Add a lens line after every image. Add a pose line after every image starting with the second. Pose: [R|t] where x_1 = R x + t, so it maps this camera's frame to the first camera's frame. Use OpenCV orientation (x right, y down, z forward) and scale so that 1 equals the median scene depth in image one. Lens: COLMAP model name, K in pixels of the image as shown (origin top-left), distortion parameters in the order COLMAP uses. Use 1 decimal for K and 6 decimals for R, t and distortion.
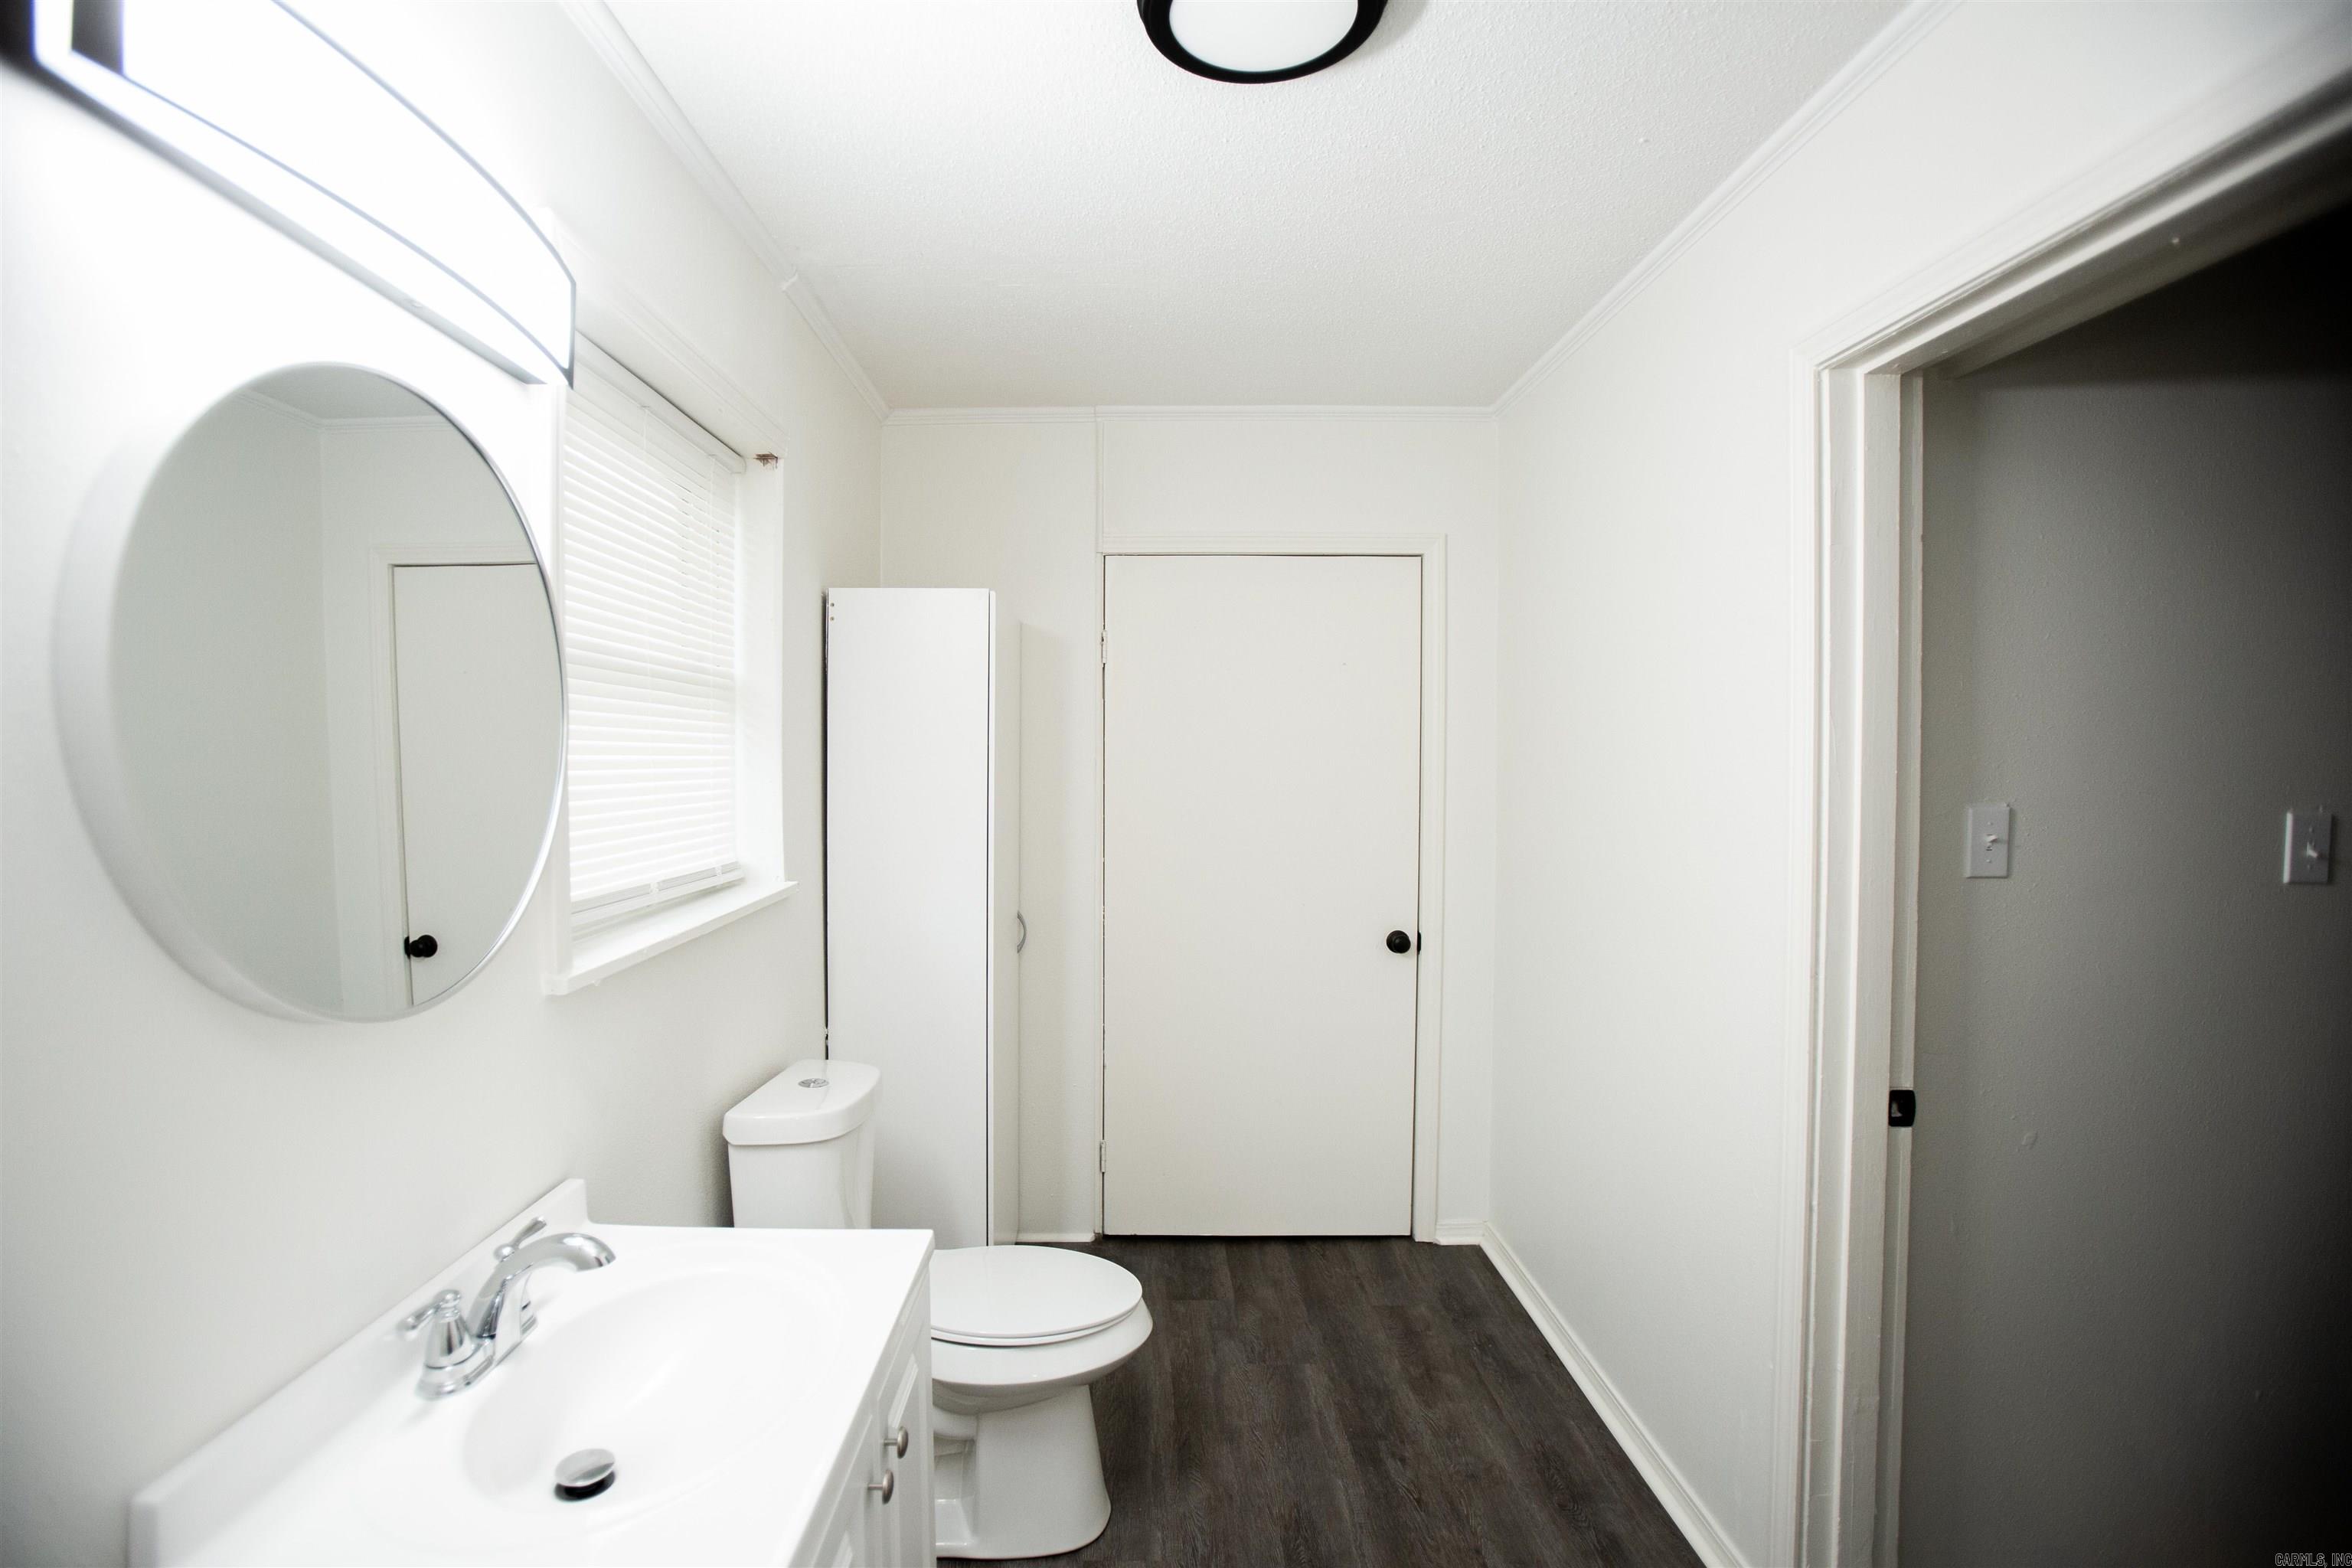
lens RADIAL K [[1109.4, 0, 1133.0], [0, 1109.4, 785.8], [0, 0, 1]] dist [-0.079340, 0.043245]
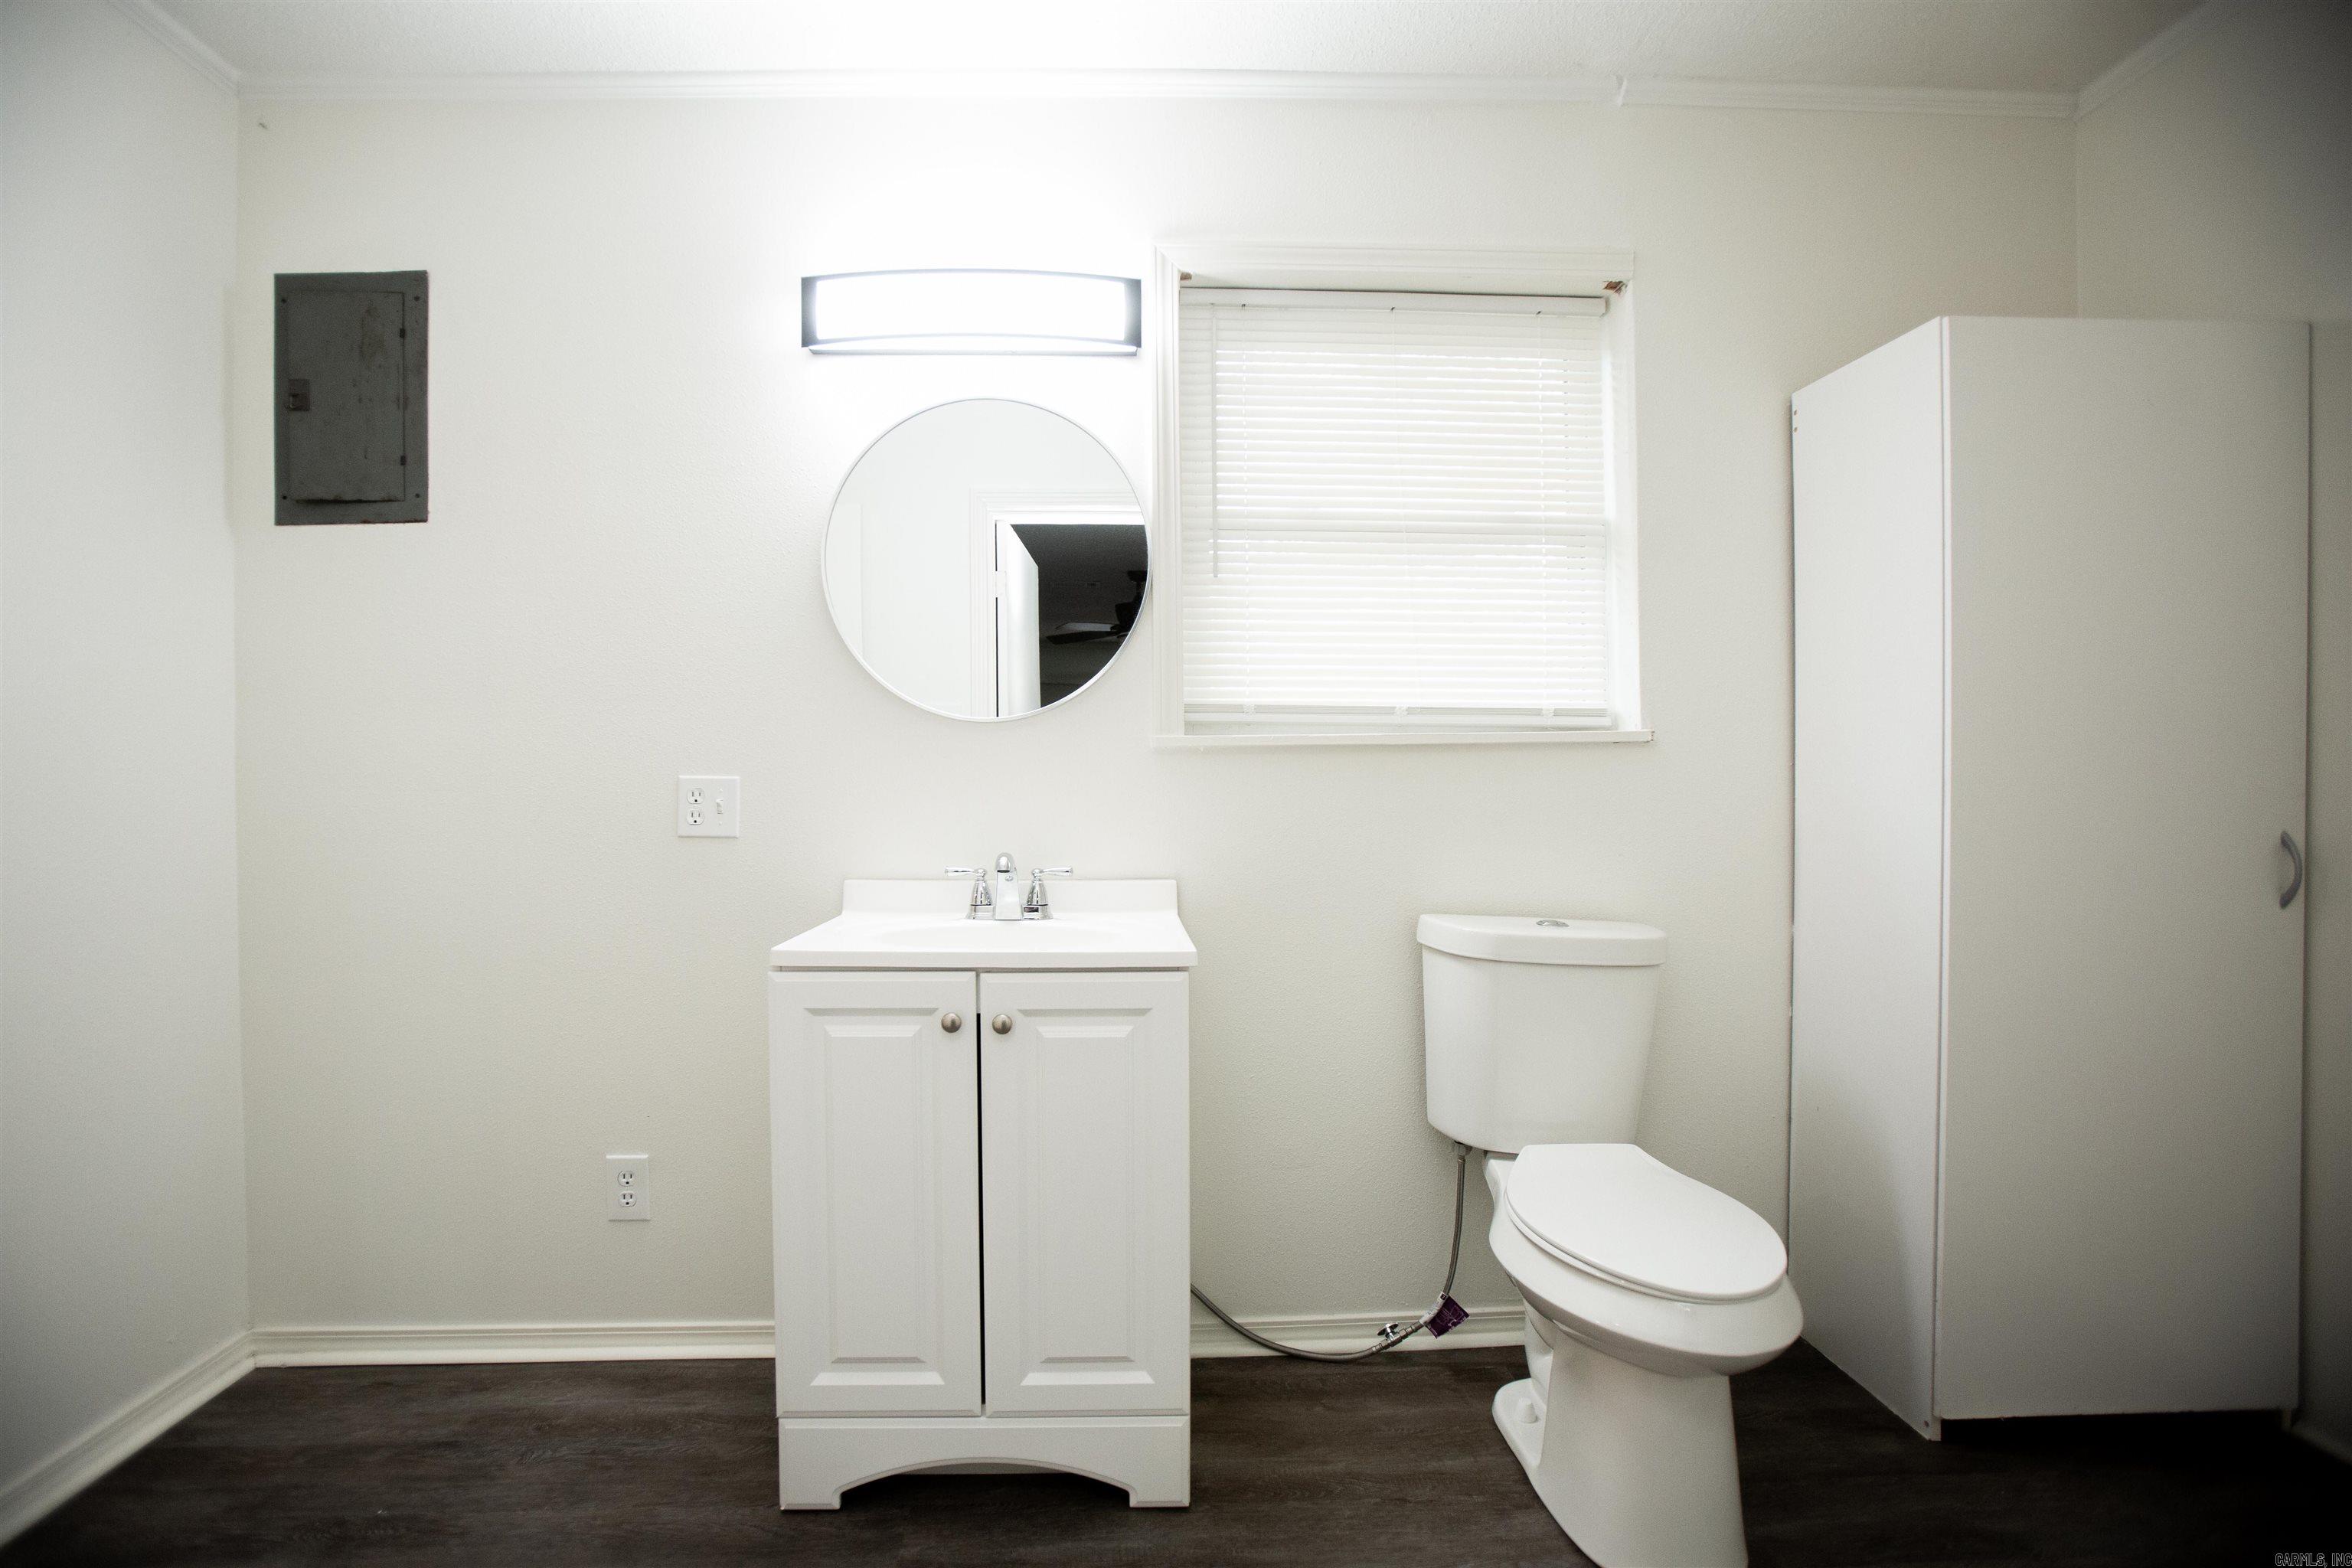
lens RADIAL K [[1109.4, 0, 1133.0], [0, 1109.4, 785.8], [0, 0, 1]] dist [-0.079340, 0.043245]
pose [[0.038555, 0.012385, -0.999180, 0.579699], [-0.023083, 0.999667, 0.011501, 0.131463], [0.998990, 0.022621, 0.038828, 0.528907]]
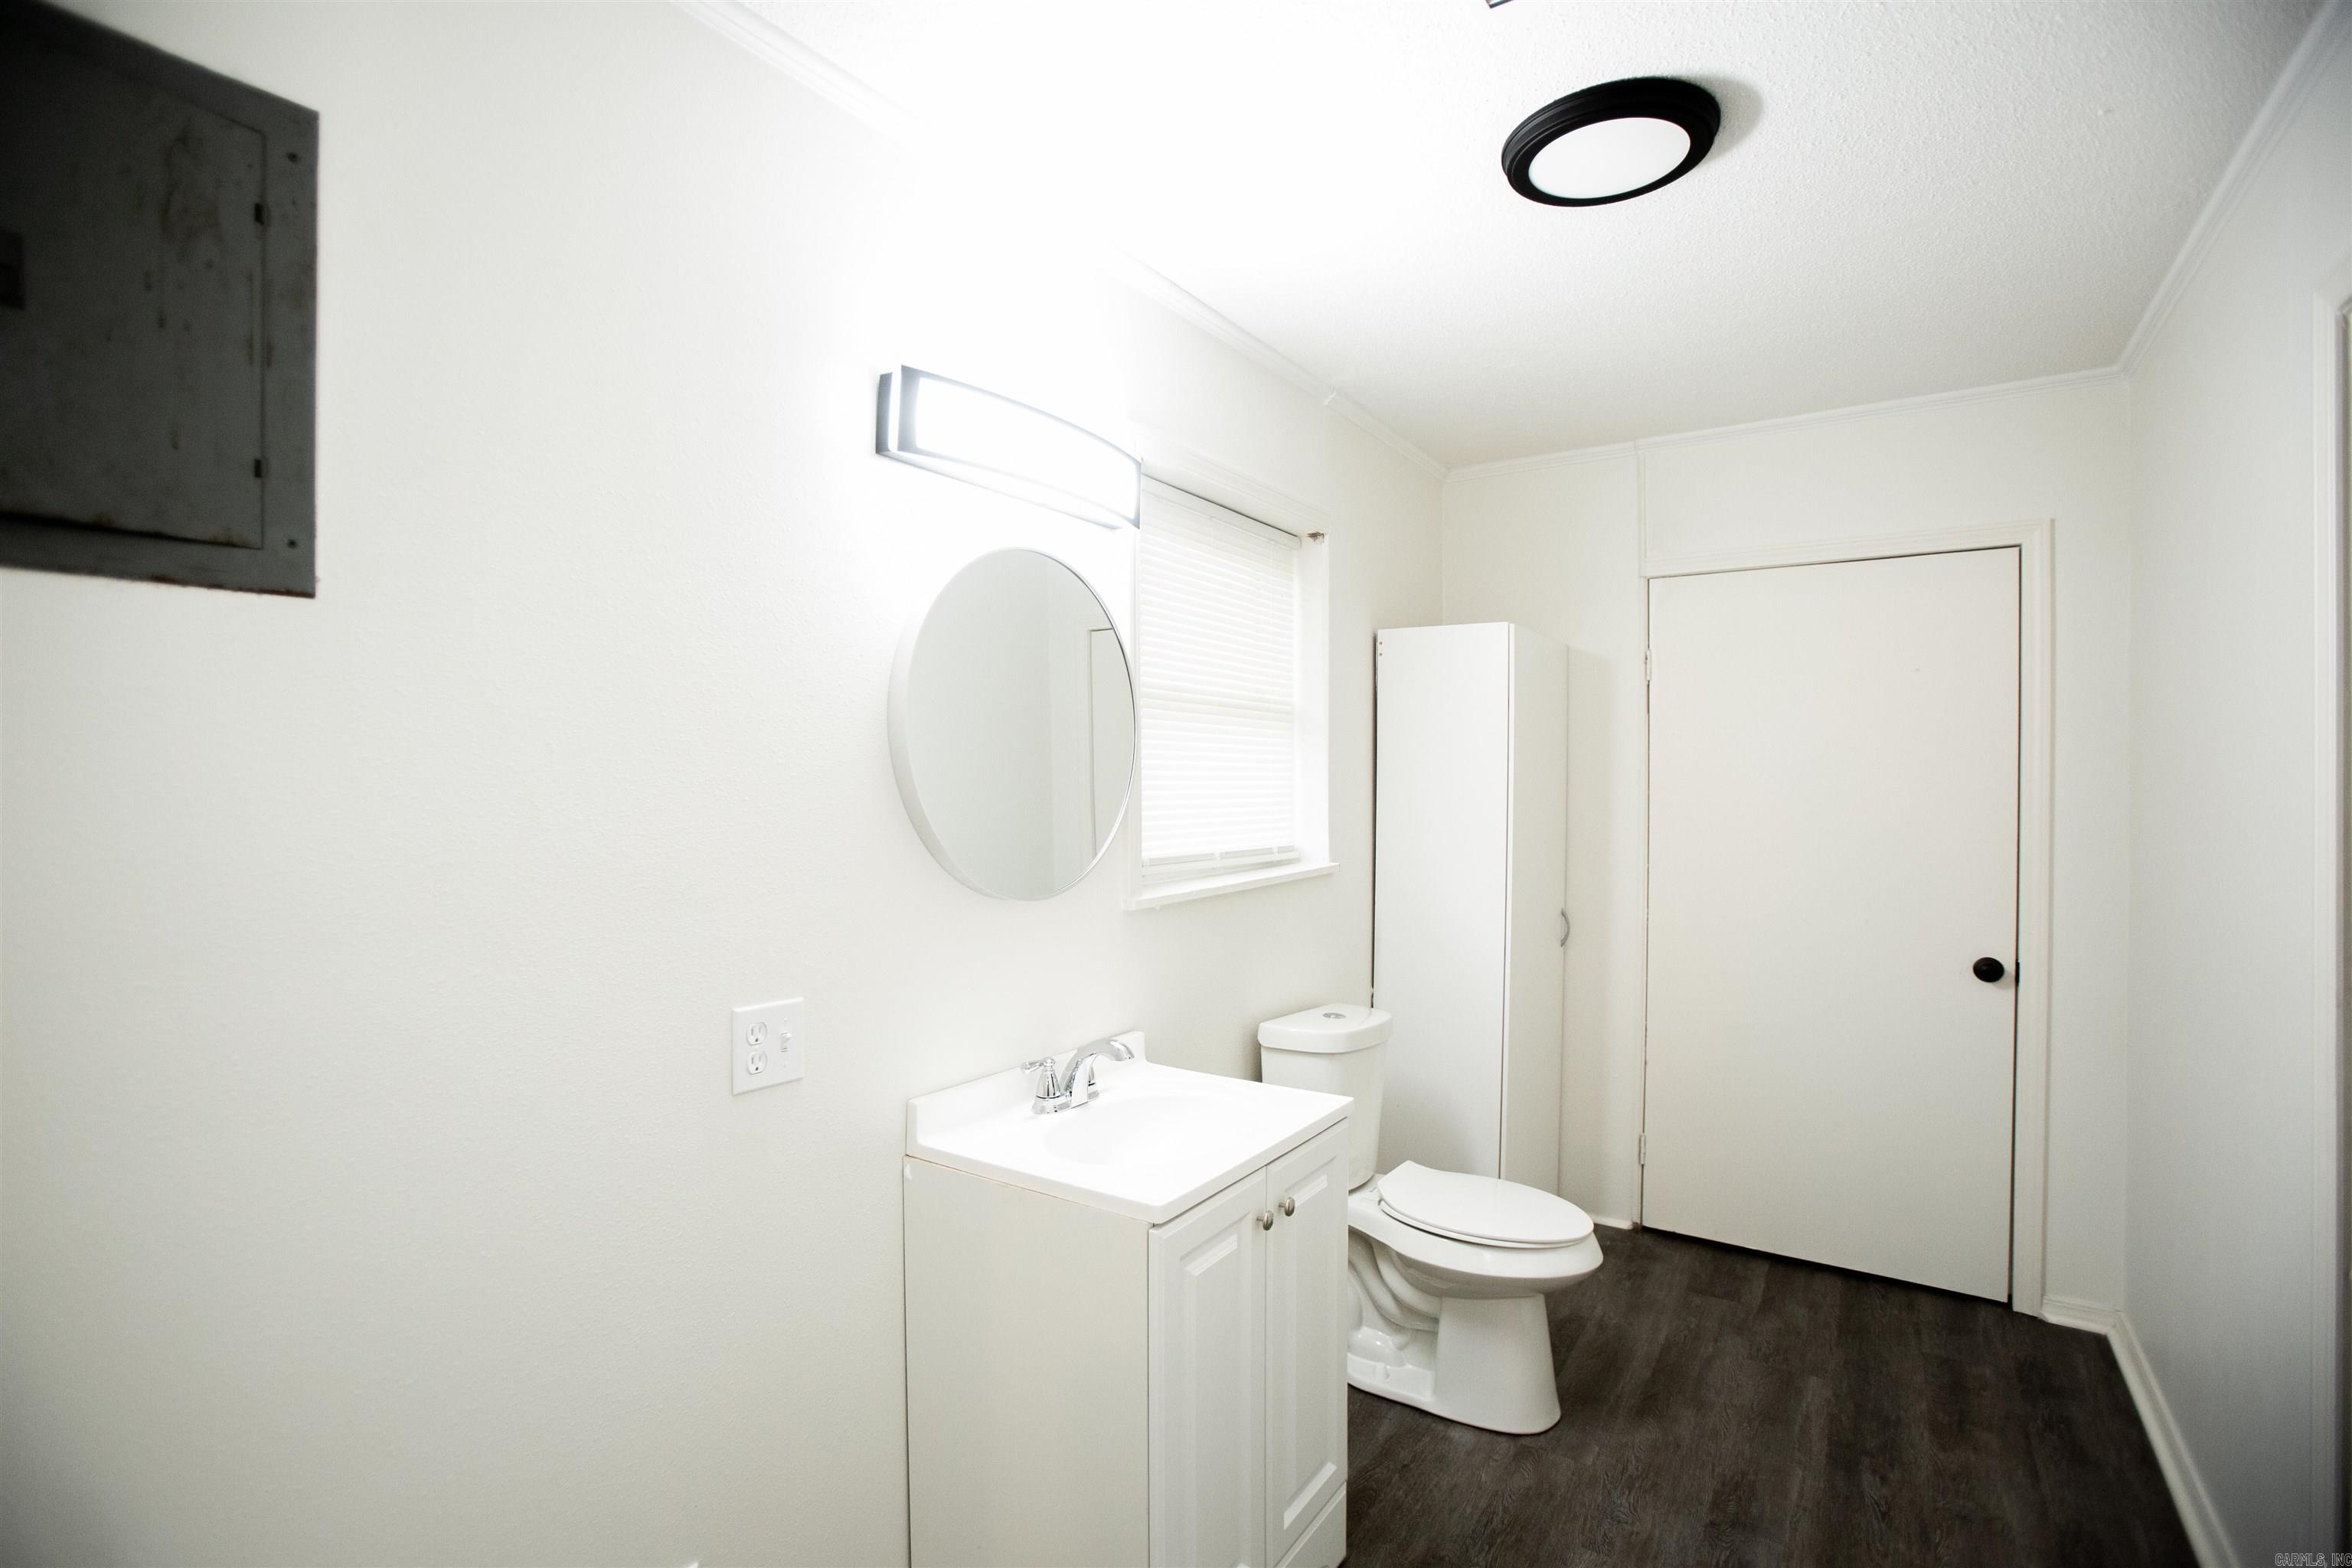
lens RADIAL K [[1109.4, 0, 1133.0], [0, 1109.4, 785.8], [0, 0, 1]] dist [-0.079340, 0.043245]
pose [[0.823889, 0.006031, -0.566720, 0.221741], [-0.017582, 0.999734, -0.014923, 0.020556], [0.566479, 0.022259, 0.823776, -0.189295]]
